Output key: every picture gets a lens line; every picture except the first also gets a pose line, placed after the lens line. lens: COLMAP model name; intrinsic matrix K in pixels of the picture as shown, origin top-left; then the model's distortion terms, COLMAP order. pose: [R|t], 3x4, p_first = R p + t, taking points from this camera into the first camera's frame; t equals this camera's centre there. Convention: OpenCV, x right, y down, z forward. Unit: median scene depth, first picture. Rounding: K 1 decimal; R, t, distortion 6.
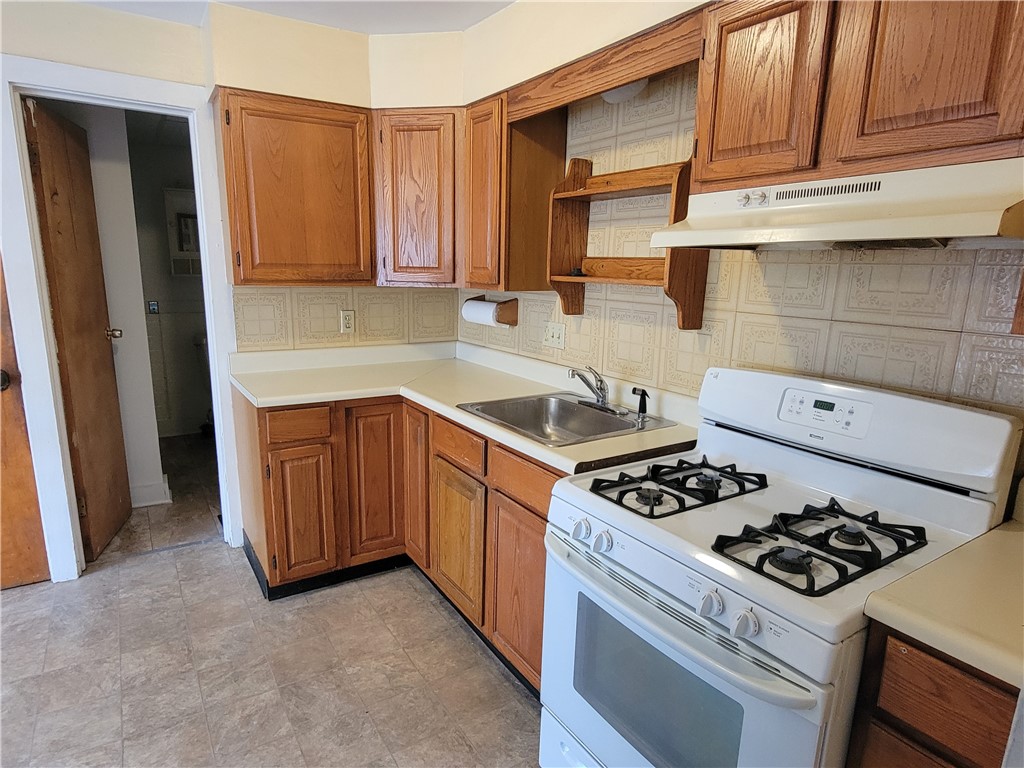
lens RADIAL K [[604.1, 0, 512.0], [0, 604.1, 384.0], [0, 0, 1]] dist [0.001461, 0.000642]
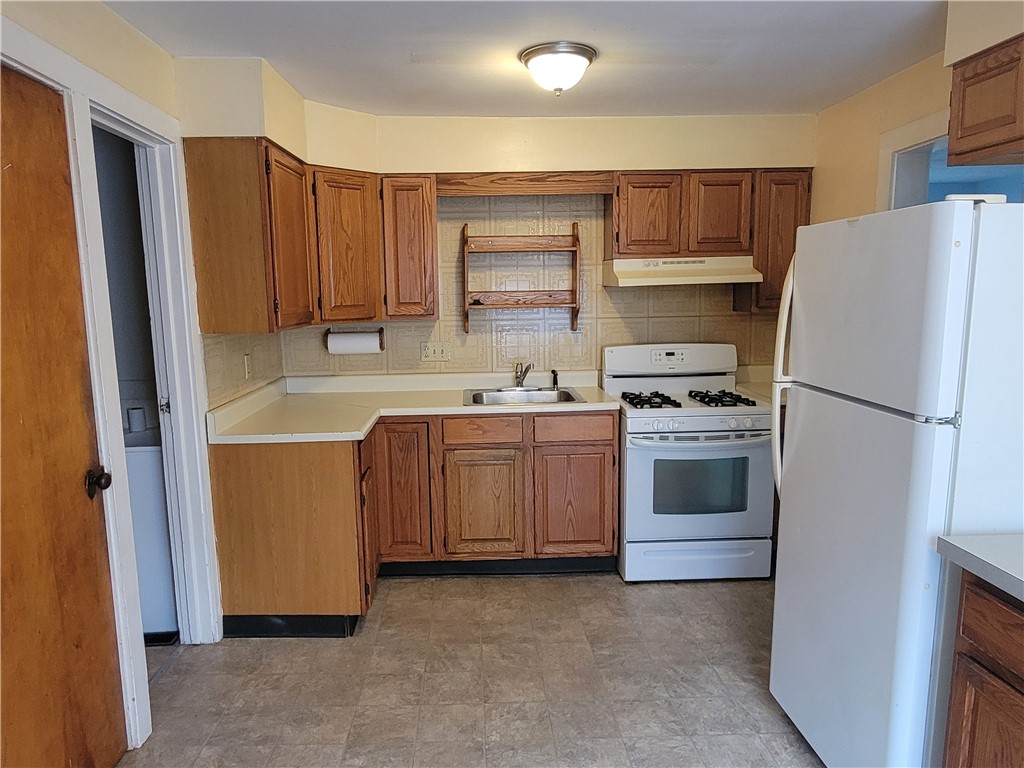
lens RADIAL K [[703.1, 0, 510.1], [0, 703.1, 370.3], [0, 0, 1]] dist [0.002788, 0.000542]
pose [[0.500572, -0.129888, 0.855895, -1.561600], [0.195113, 0.980169, 0.034635, -0.086023], [-0.843421, 0.149659, 0.515988, 0.129547]]
